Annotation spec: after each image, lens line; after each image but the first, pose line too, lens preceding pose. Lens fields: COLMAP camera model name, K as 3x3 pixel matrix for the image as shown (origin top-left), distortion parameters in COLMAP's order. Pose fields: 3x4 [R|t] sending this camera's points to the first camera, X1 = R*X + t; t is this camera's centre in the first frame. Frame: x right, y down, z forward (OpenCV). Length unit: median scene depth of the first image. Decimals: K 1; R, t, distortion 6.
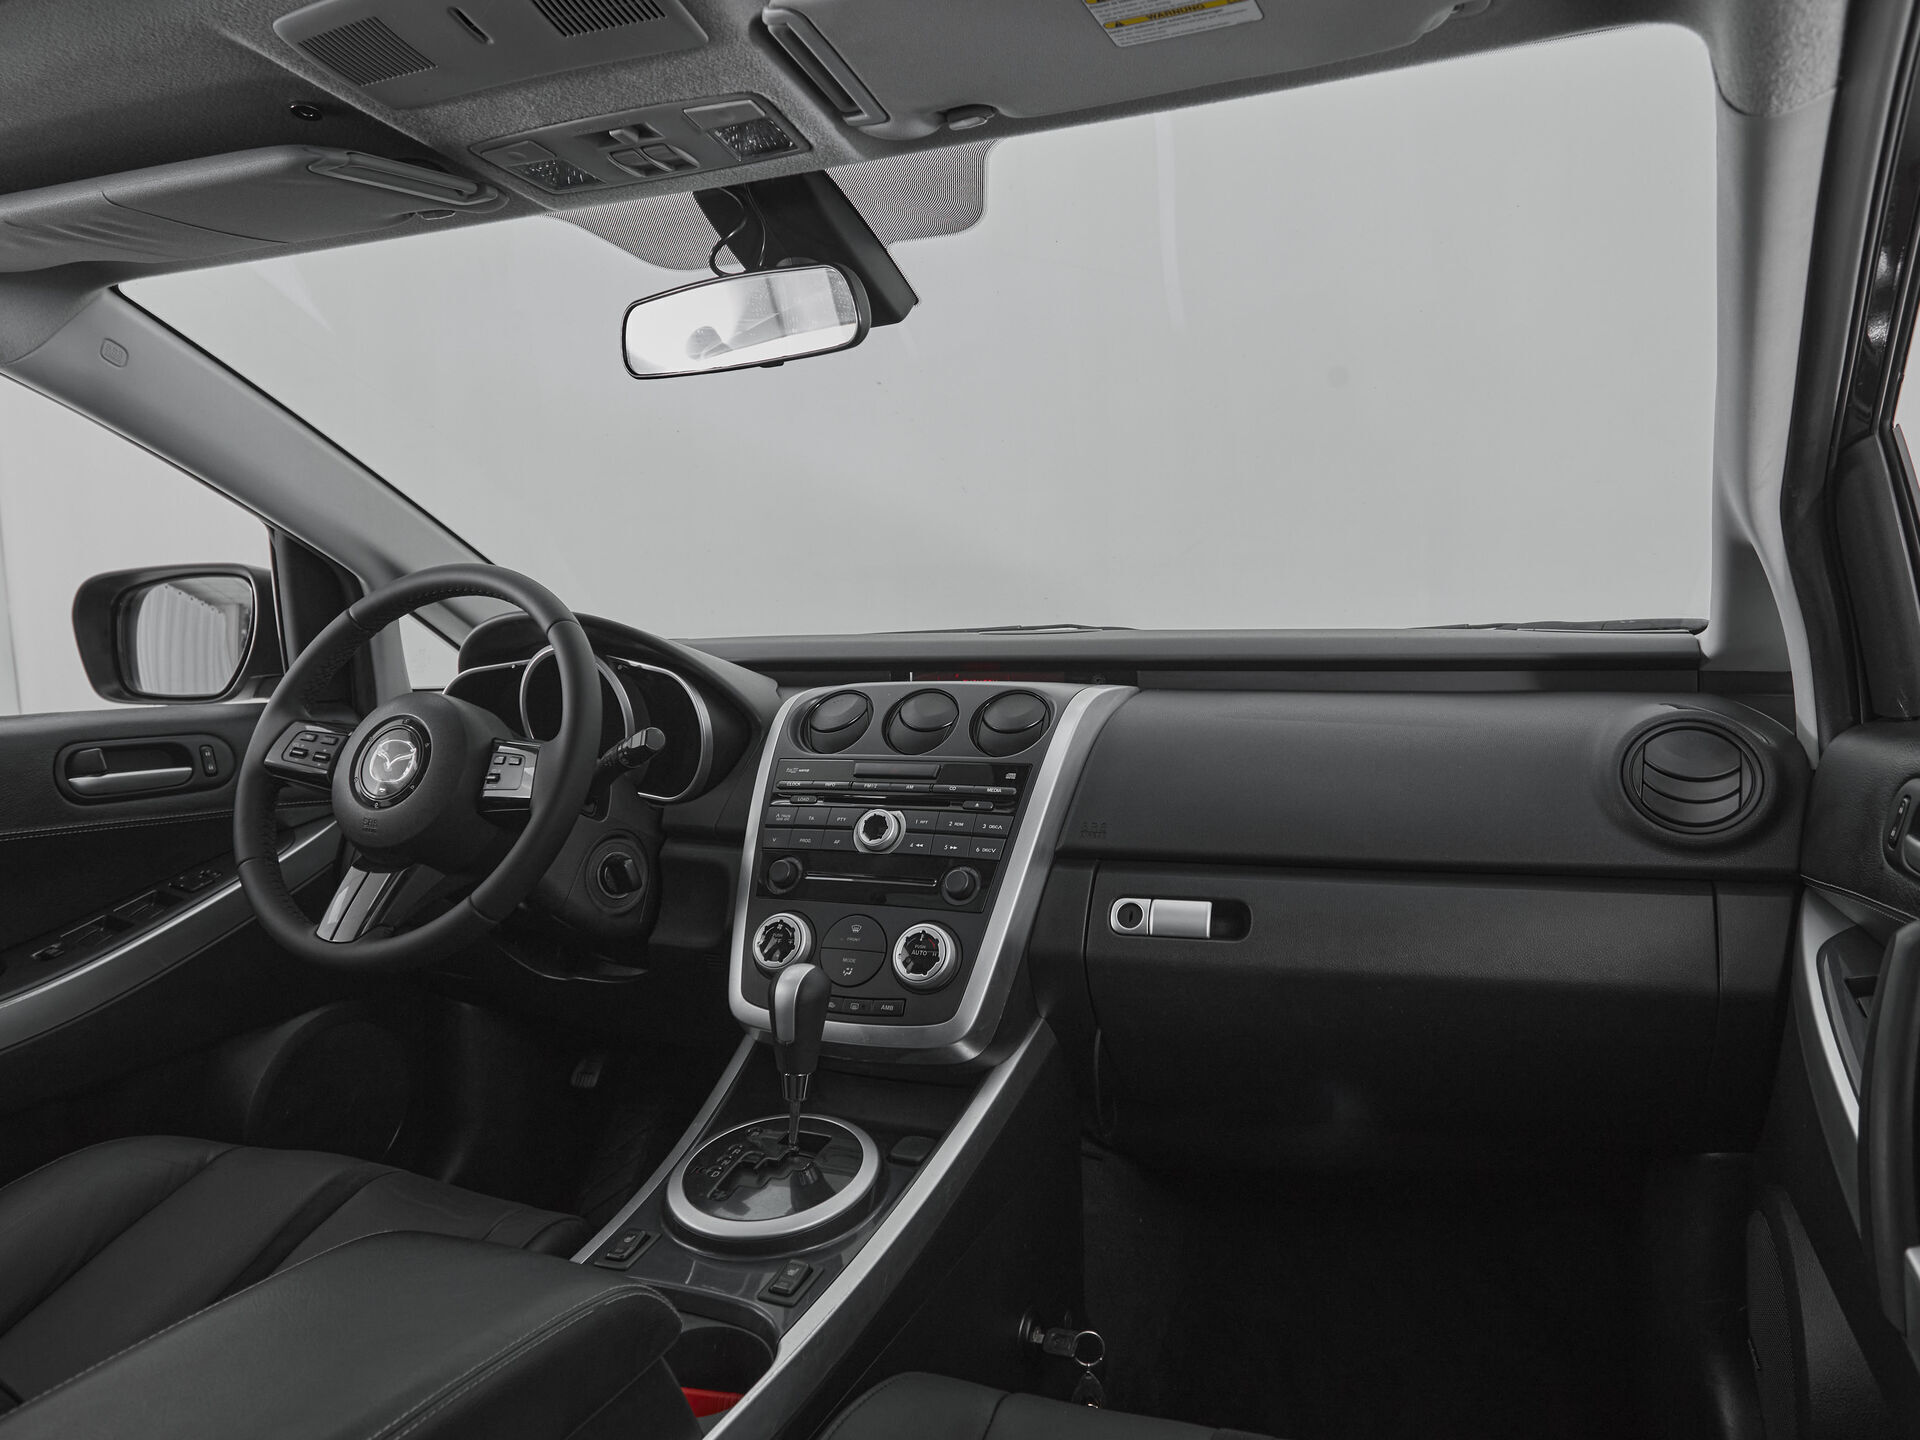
lens RADIAL K [[1244.9, 0, 960.0], [0, 1244.9, 720.0], [0, 0, 1]] dist [0.001929, 0.000110]
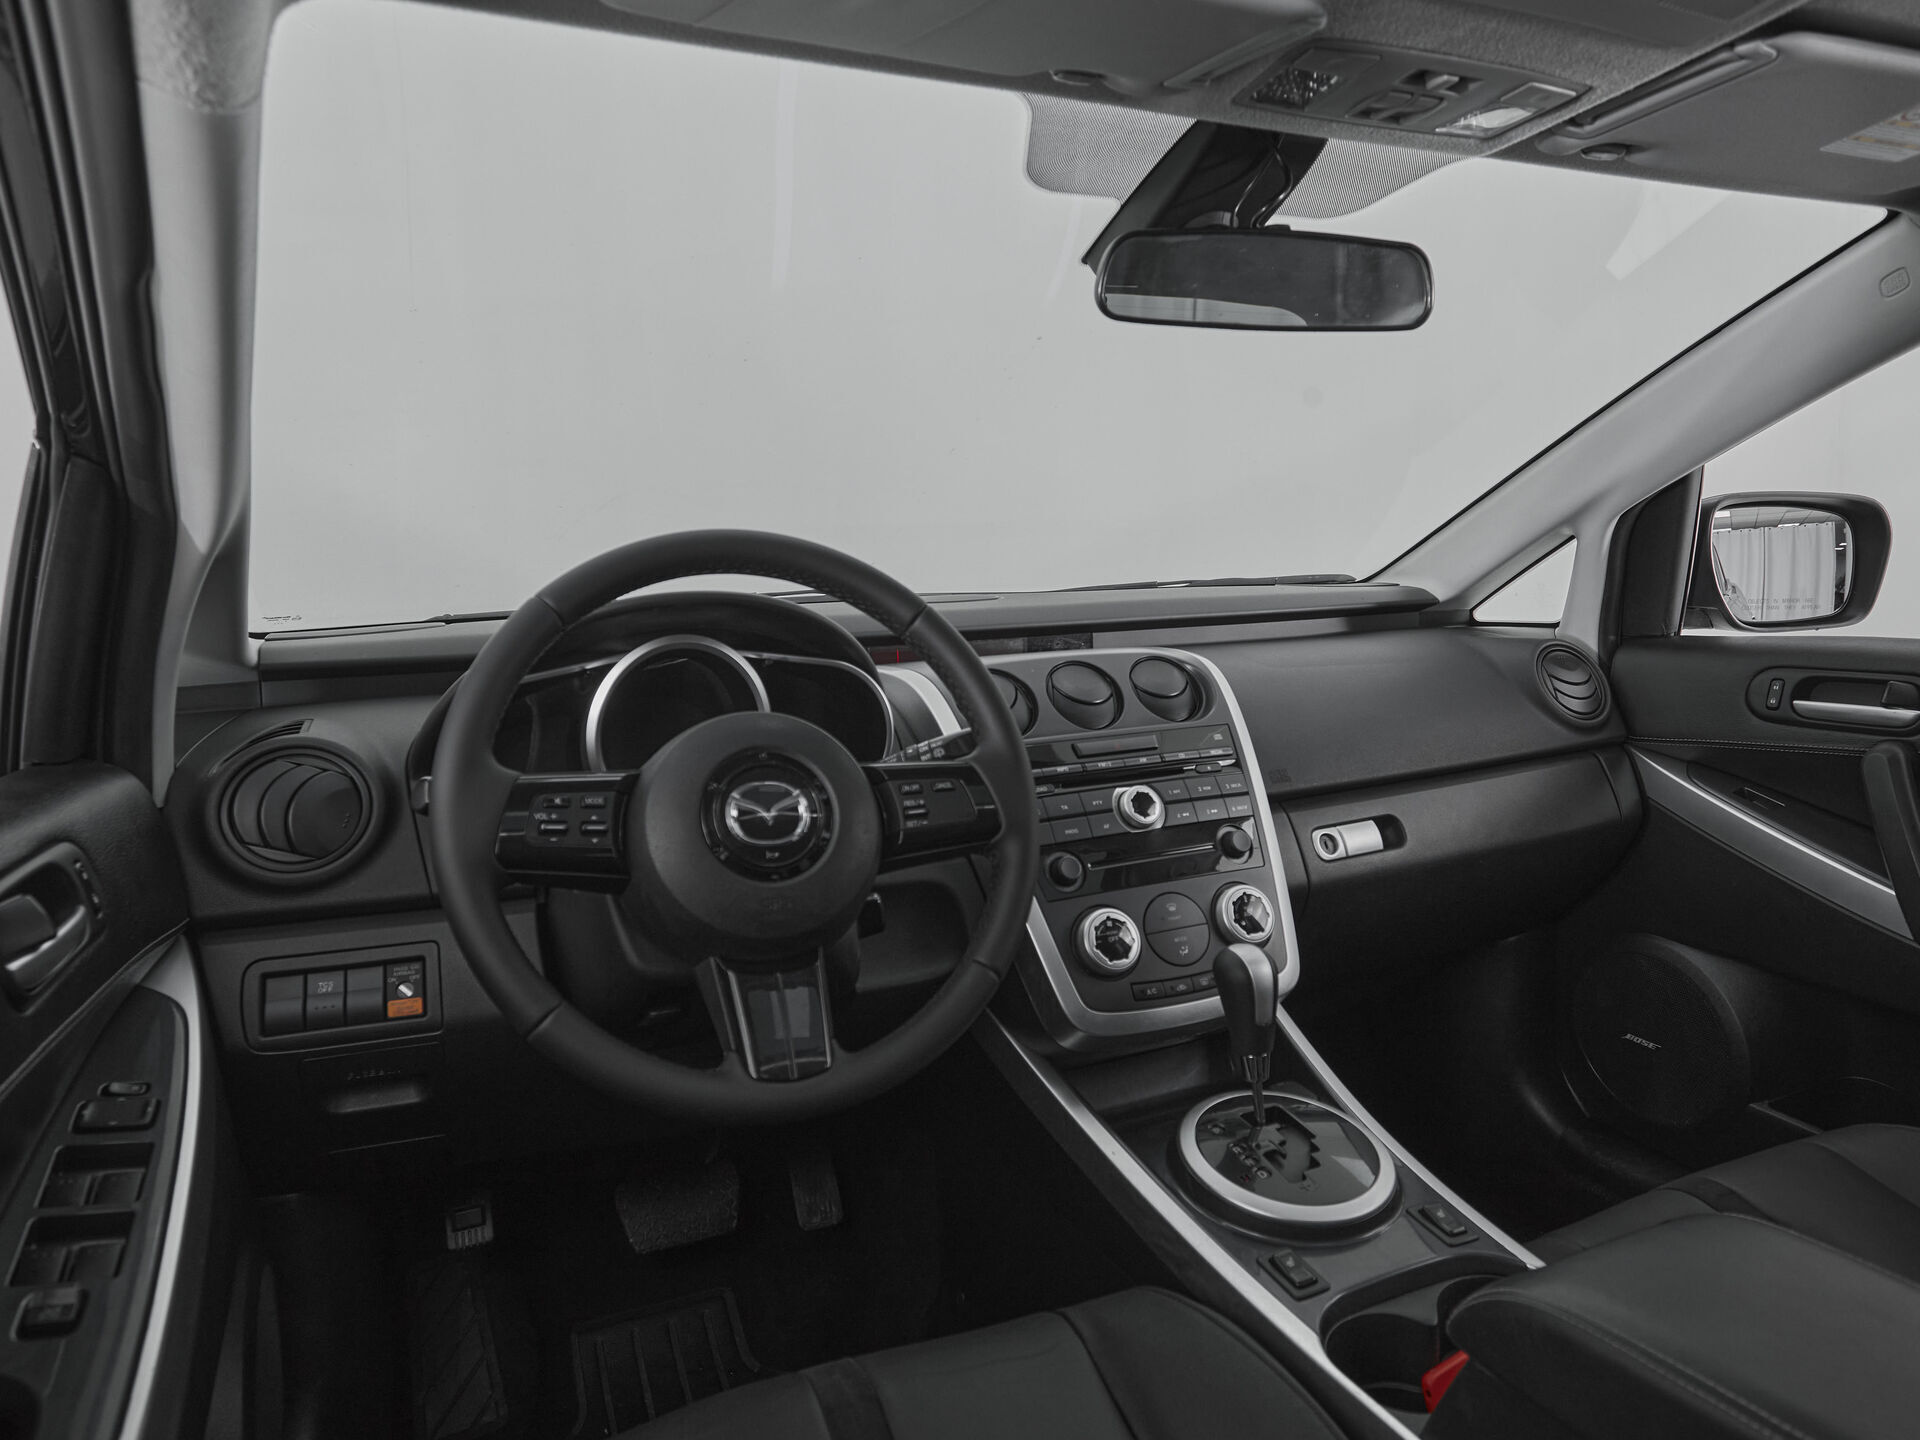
lens RADIAL K [[1244.9, 0, 960.0], [0, 1244.9, 720.0], [0, 0, 1]] dist [0.001929, 0.000110]
pose [[0.686253, -0.101566, 0.720237, -0.869834], [0.071376, 0.994827, 0.072280, -0.061432], [-0.723852, 0.001805, 0.689953, 0.428788]]
